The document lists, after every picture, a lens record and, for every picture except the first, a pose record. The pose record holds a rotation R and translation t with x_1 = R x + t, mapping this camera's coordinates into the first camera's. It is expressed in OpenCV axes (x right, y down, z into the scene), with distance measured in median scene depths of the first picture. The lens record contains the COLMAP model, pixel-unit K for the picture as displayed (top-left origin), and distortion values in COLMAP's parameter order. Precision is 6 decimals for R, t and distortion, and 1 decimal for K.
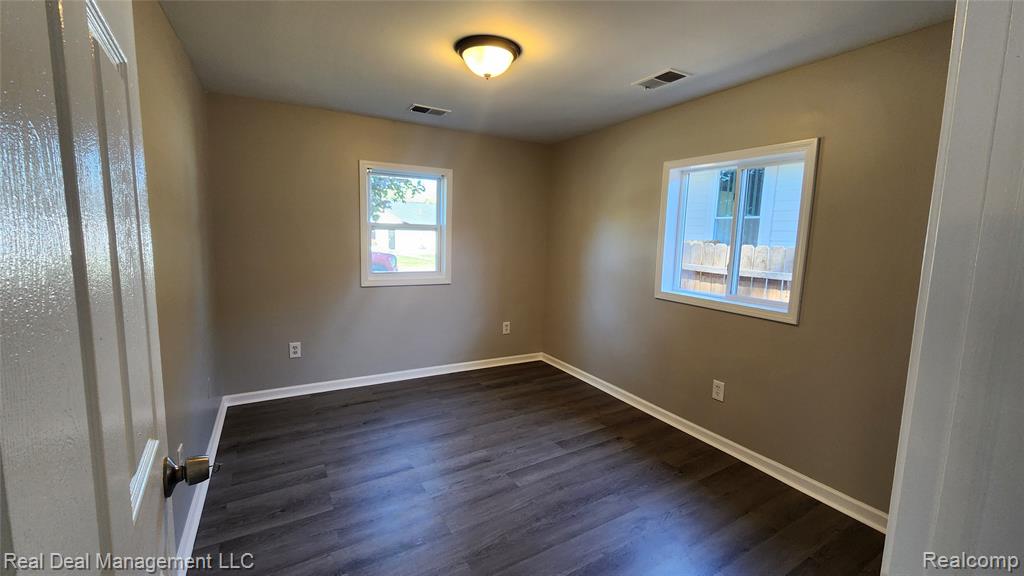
lens RADIAL K [[418.3, 0, 512.0], [0, 418.3, 288.0], [0, 0, 1]] dist [0.000675, 0.000050]
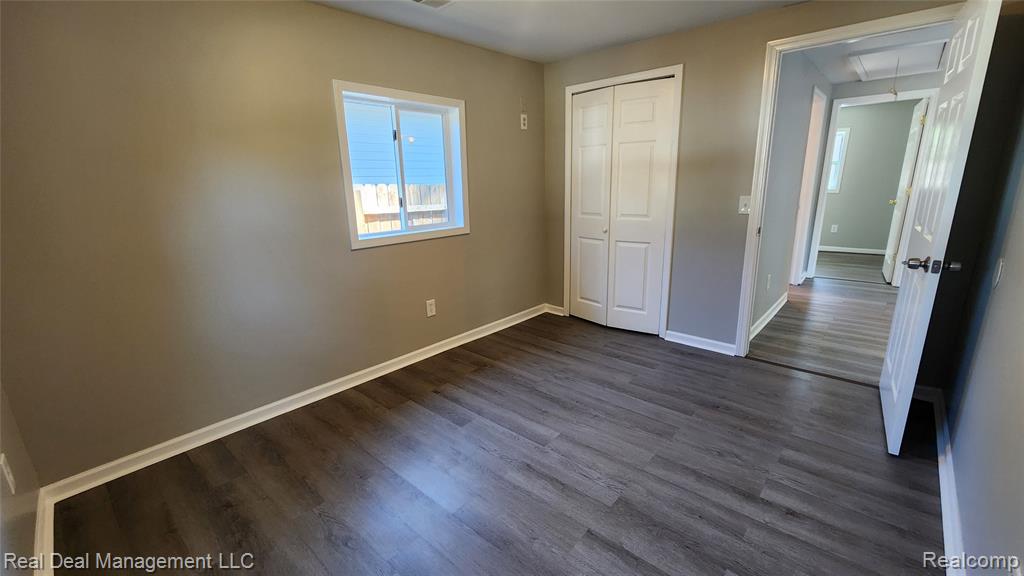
lens RADIAL K [[418.3, 0, 512.0], [0, 418.3, 288.0], [0, 0, 1]] dist [0.000675, 0.000050]
pose [[-0.306333, -0.257868, 0.916332, -0.630140], [0.145540, 0.938605, 0.312791, -0.140234], [-0.940733, 0.229181, -0.249996, 1.057507]]
